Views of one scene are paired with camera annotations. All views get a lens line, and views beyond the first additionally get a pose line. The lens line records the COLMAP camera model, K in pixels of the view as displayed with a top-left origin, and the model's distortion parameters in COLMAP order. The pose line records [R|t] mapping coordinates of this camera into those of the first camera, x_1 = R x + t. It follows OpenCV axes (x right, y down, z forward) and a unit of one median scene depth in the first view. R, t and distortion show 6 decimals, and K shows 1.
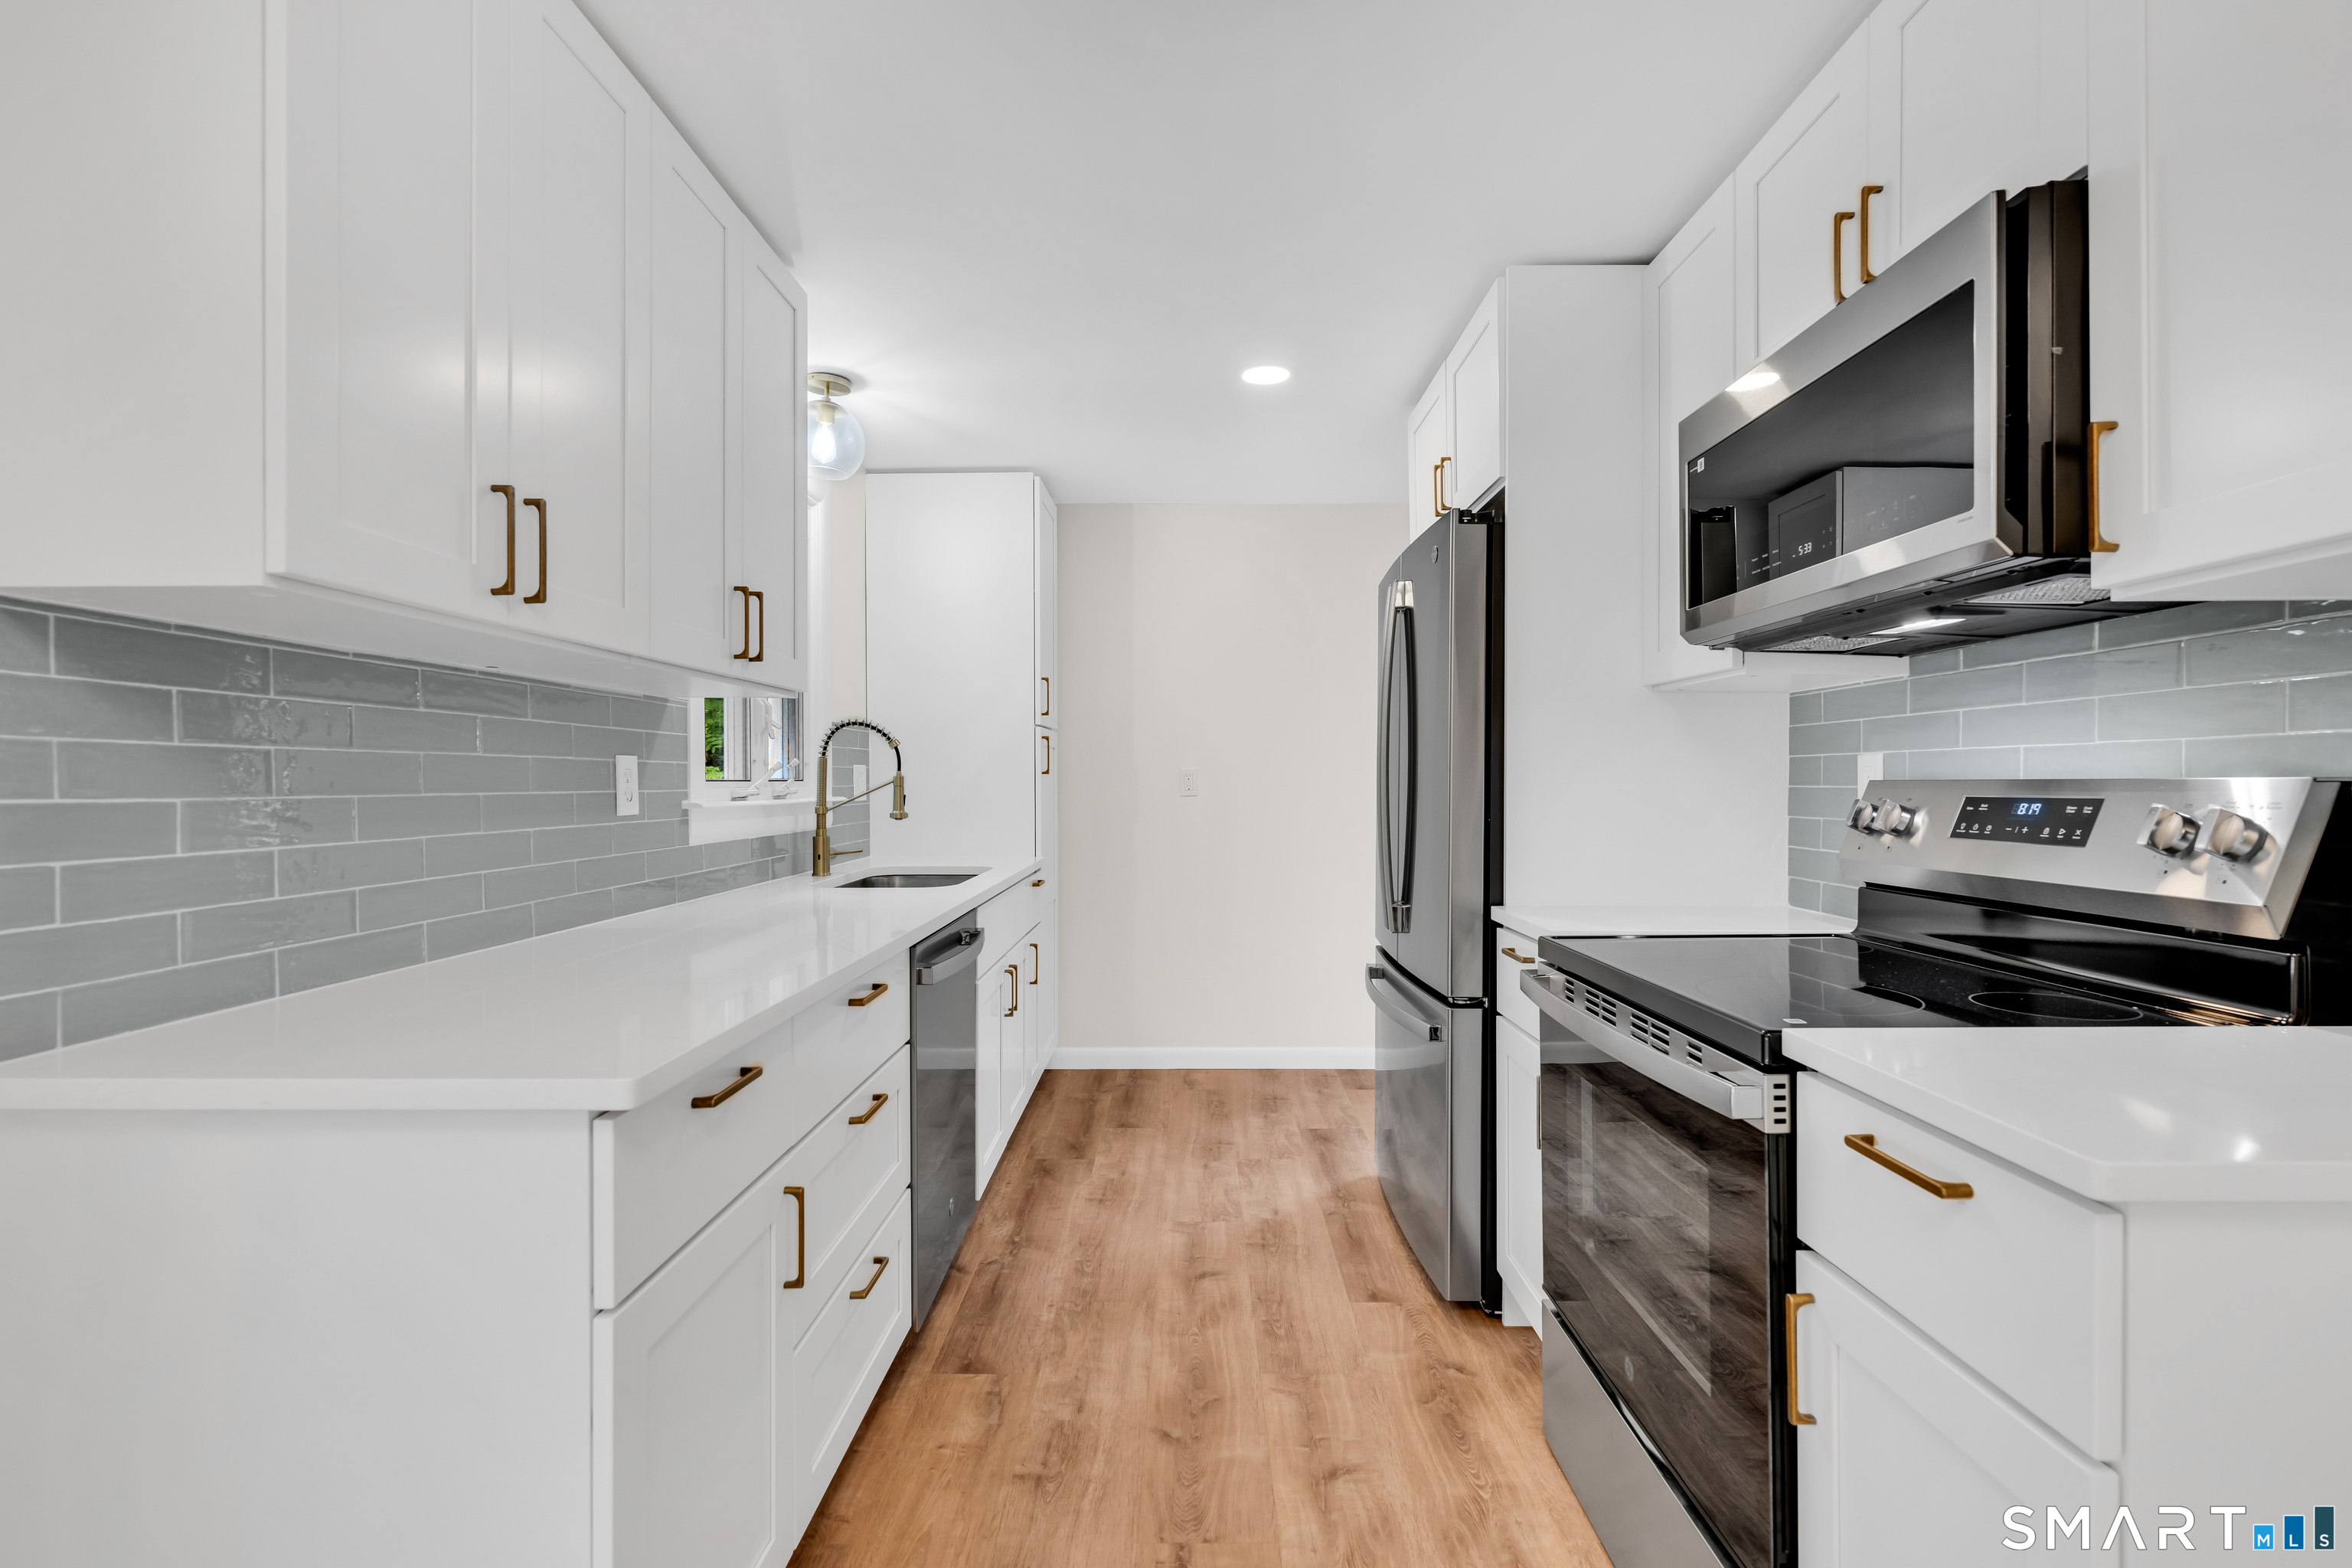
lens RADIAL K [[1067.0, 0, 1189.2], [0, 1067.0, 785.9], [0, 0, 1]] dist [-0.004683, 0.002835]
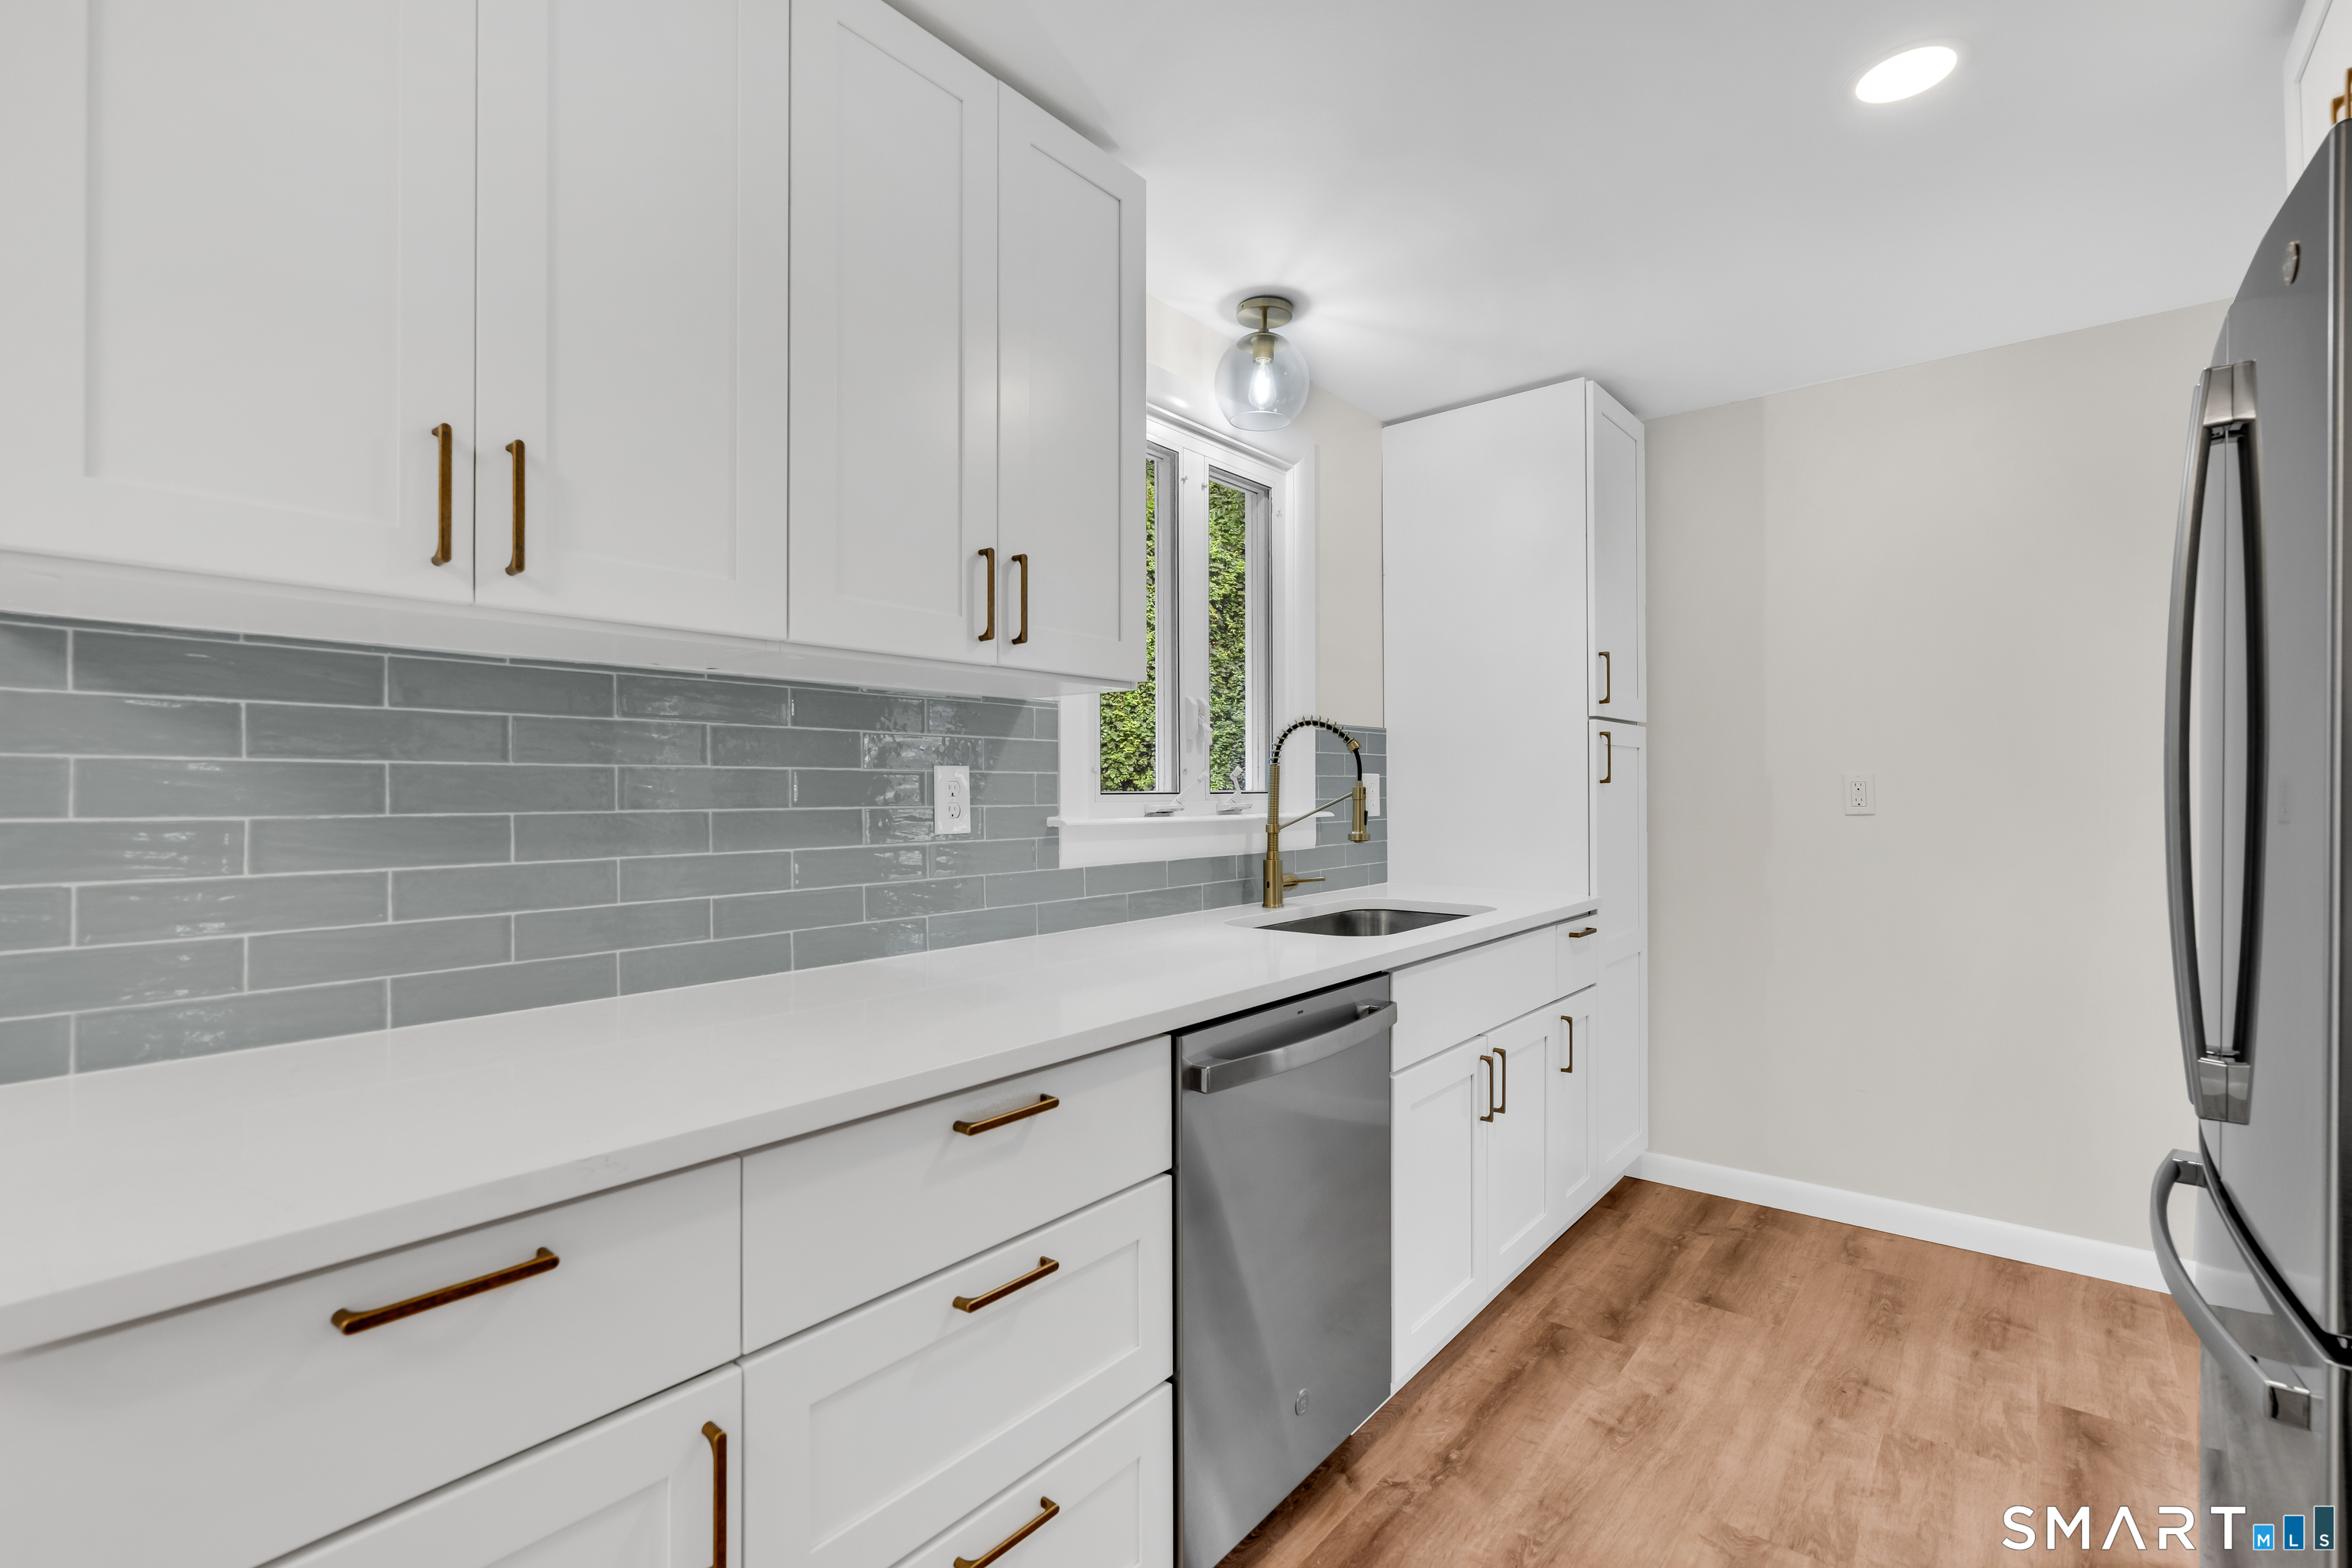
lens RADIAL K [[1067.0, 0, 1172.5], [0, 1067.0, 785.1], [0, 0, 1]] dist [-0.004683, 0.002835]
pose [[0.779788, -0.004626, -0.626026, 0.159639], [-0.001071, 0.999961, -0.008723, -0.004855], [0.626042, 0.007472, 0.779753, 0.418095]]
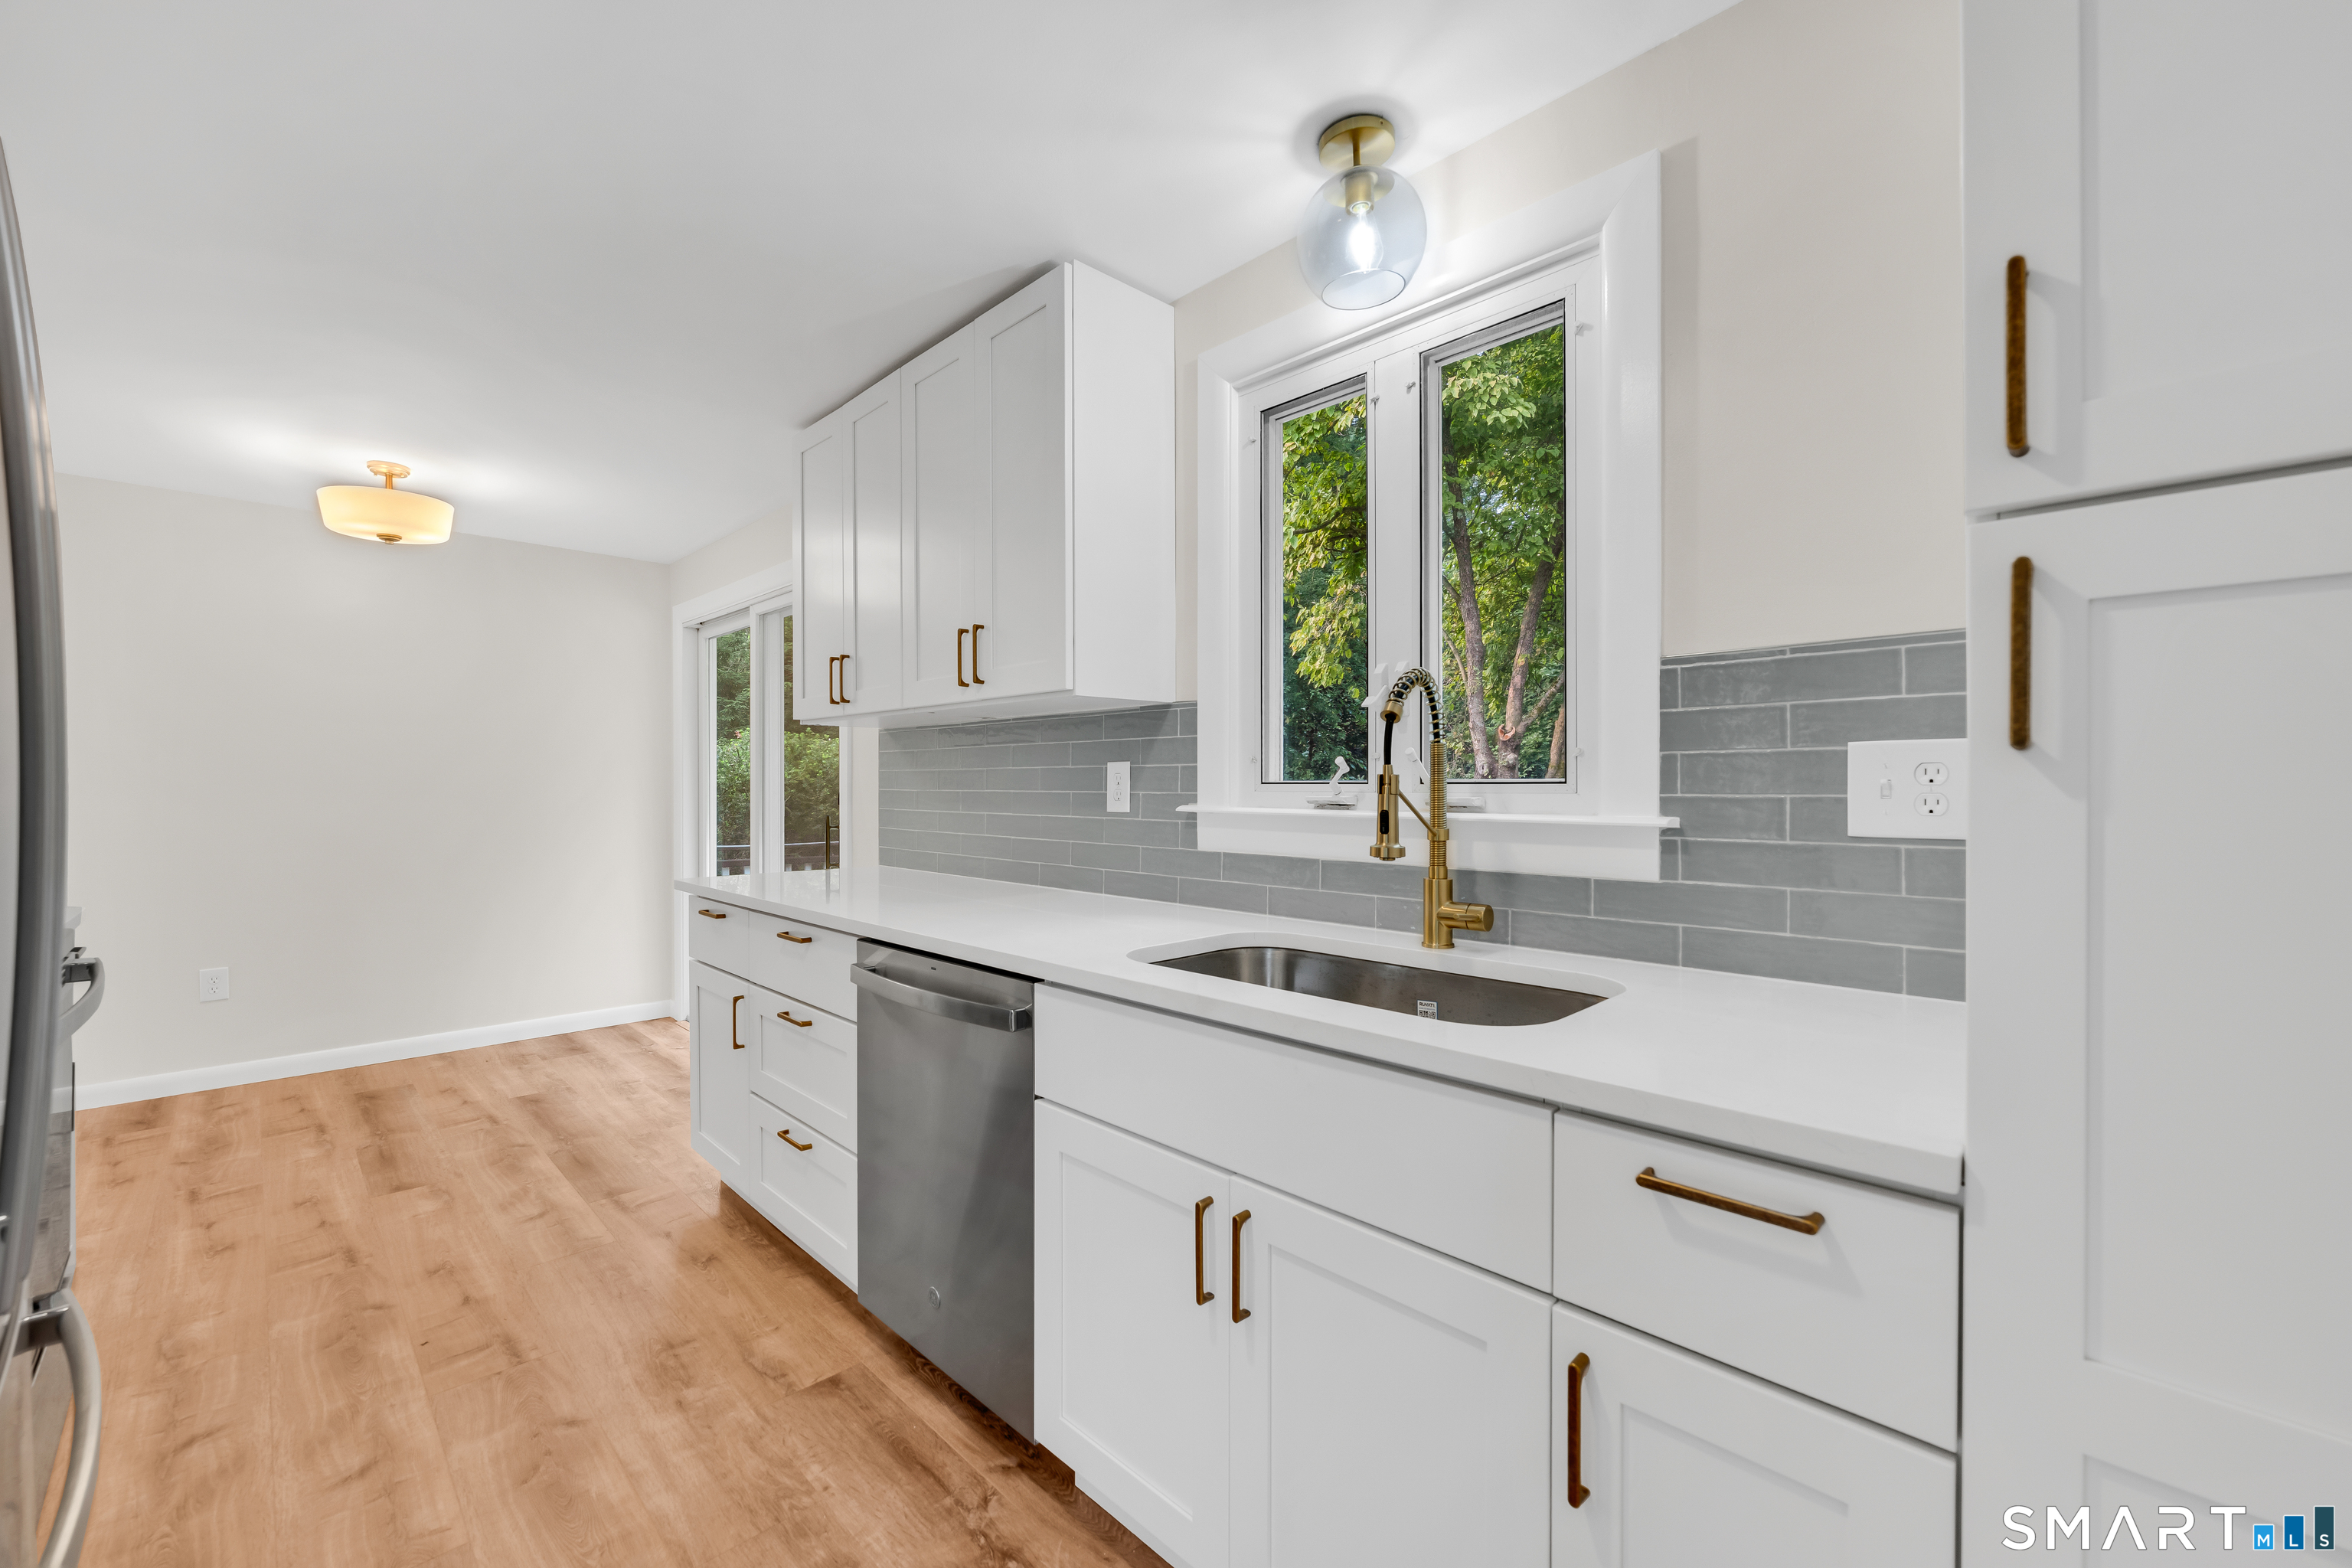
lens RADIAL K [[936.0, 0, 1151.9], [0, 936.0, 779.7], [0, 0, 1]] dist [-0.006415, 0.001734]
pose [[-0.716017, 0.006924, -0.698049, 0.170715], [0.003466, 0.999974, 0.006364, -0.014734], [0.698074, 0.002138, -0.716022, 1.730707]]
